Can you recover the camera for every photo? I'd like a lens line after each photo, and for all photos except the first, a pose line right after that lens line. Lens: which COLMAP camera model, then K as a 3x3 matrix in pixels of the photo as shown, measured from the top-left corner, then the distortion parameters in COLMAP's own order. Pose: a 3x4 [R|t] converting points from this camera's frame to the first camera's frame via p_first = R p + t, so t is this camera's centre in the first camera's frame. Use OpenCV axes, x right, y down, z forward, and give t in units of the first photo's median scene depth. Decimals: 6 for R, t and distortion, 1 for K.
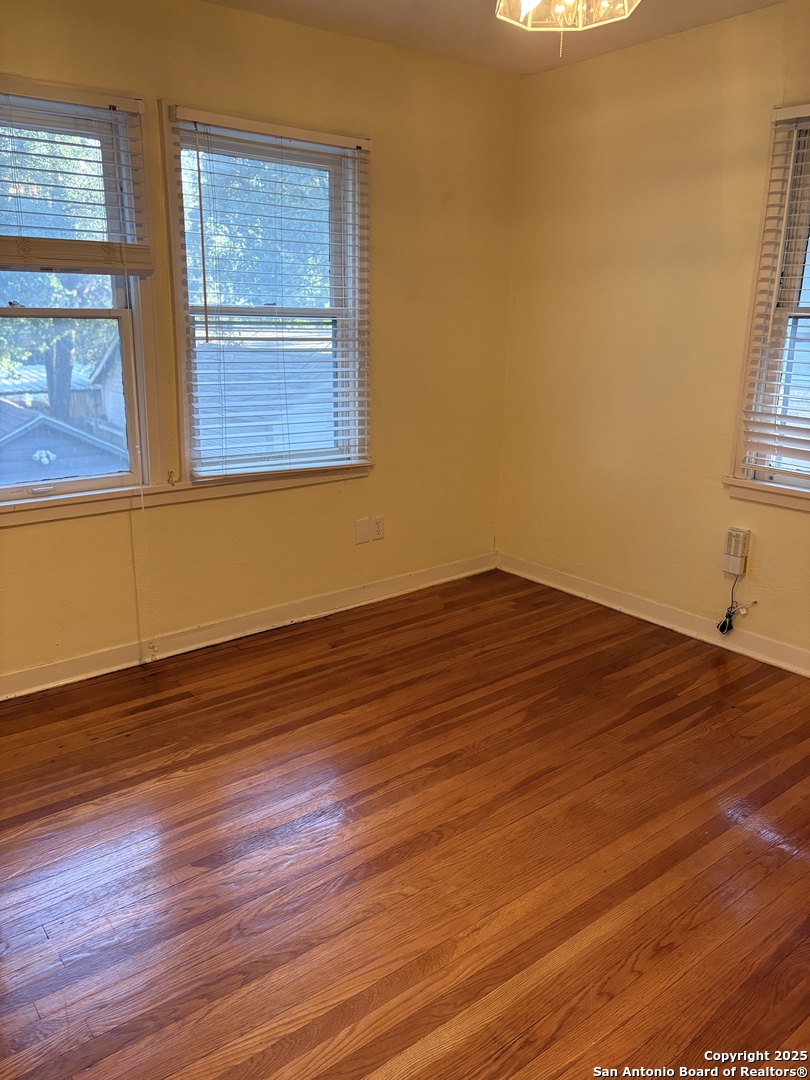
lens RADIAL K [[820.1, 0, 408.0], [0, 820.1, 544.4], [0, 0, 1]] dist [0.047714, -0.055367]
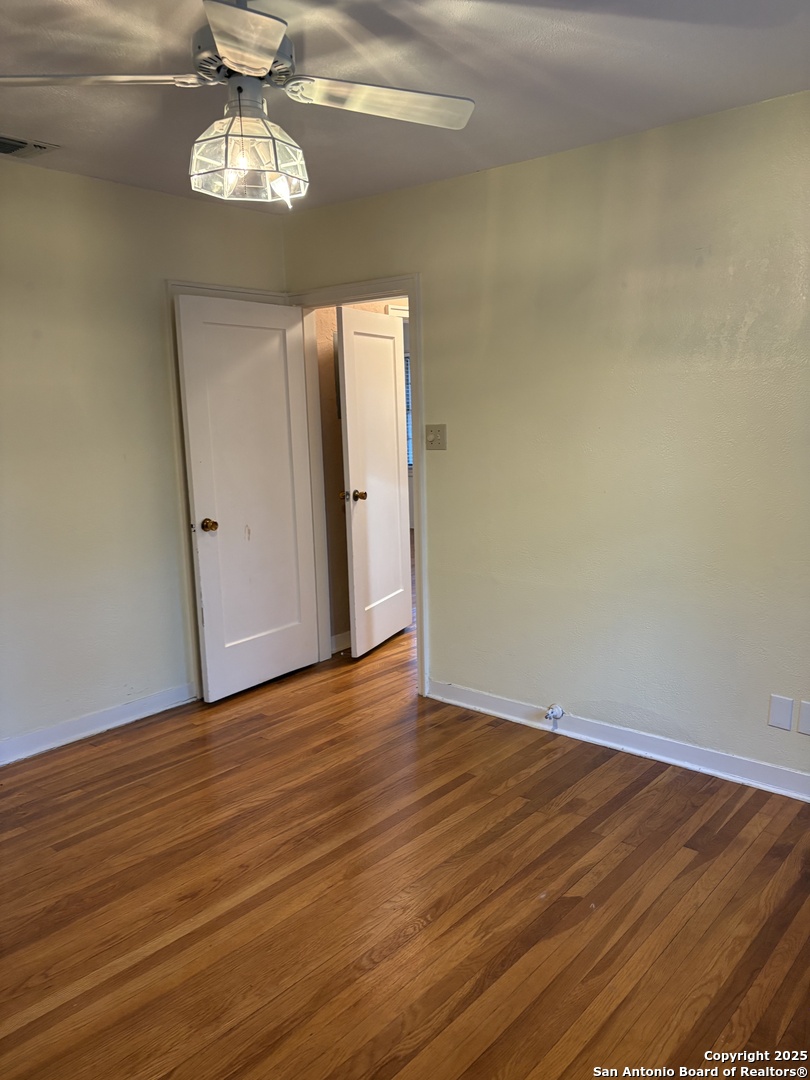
lens RADIAL K [[820.1, 0, 408.0], [0, 820.1, 544.4], [0, 0, 1]] dist [0.047714, -0.055367]
pose [[-0.980698, 0.041075, -0.191167, 0.118104], [-0.039181, 0.916574, 0.397941, -0.351633], [0.191564, 0.397750, -0.897272, 1.238125]]
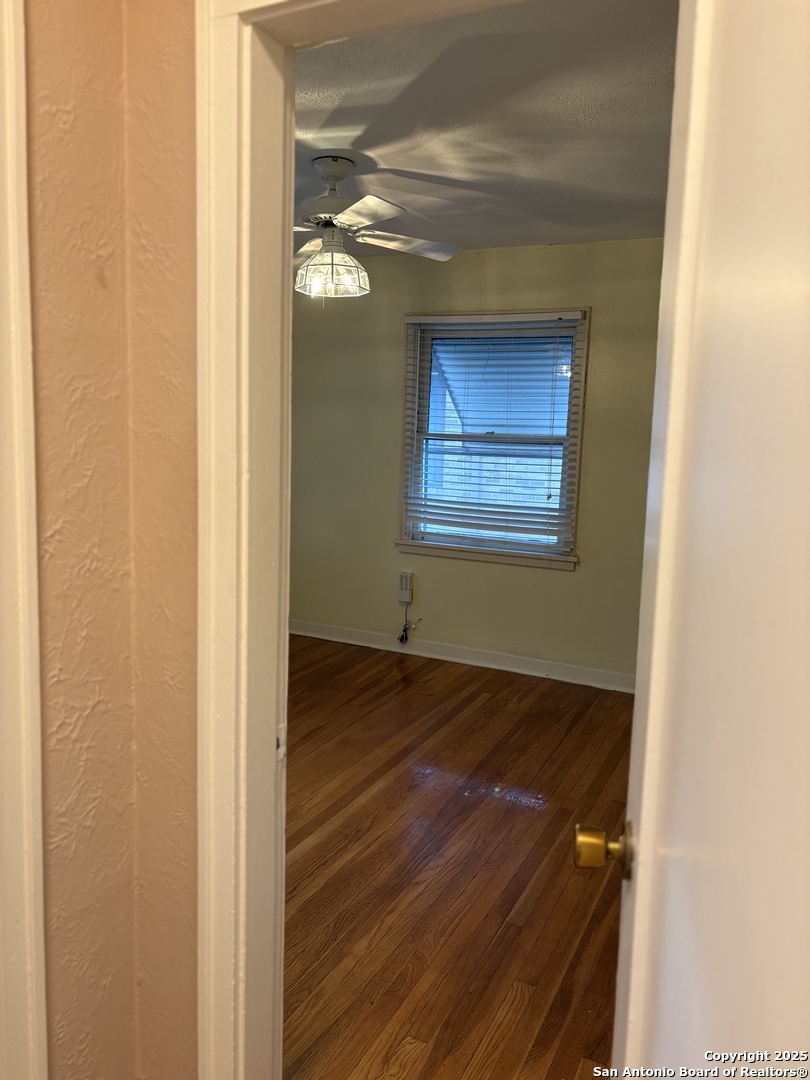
lens RADIAL K [[820.1, 0, 408.0], [0, 820.1, 544.4], [0, 0, 1]] dist [0.047714, -0.055367]
pose [[0.899794, -0.041071, 0.434377, -0.277118], [0.091090, 0.991305, -0.094960, 0.081057], [-0.426700, 0.125012, 0.895711, -0.403705]]
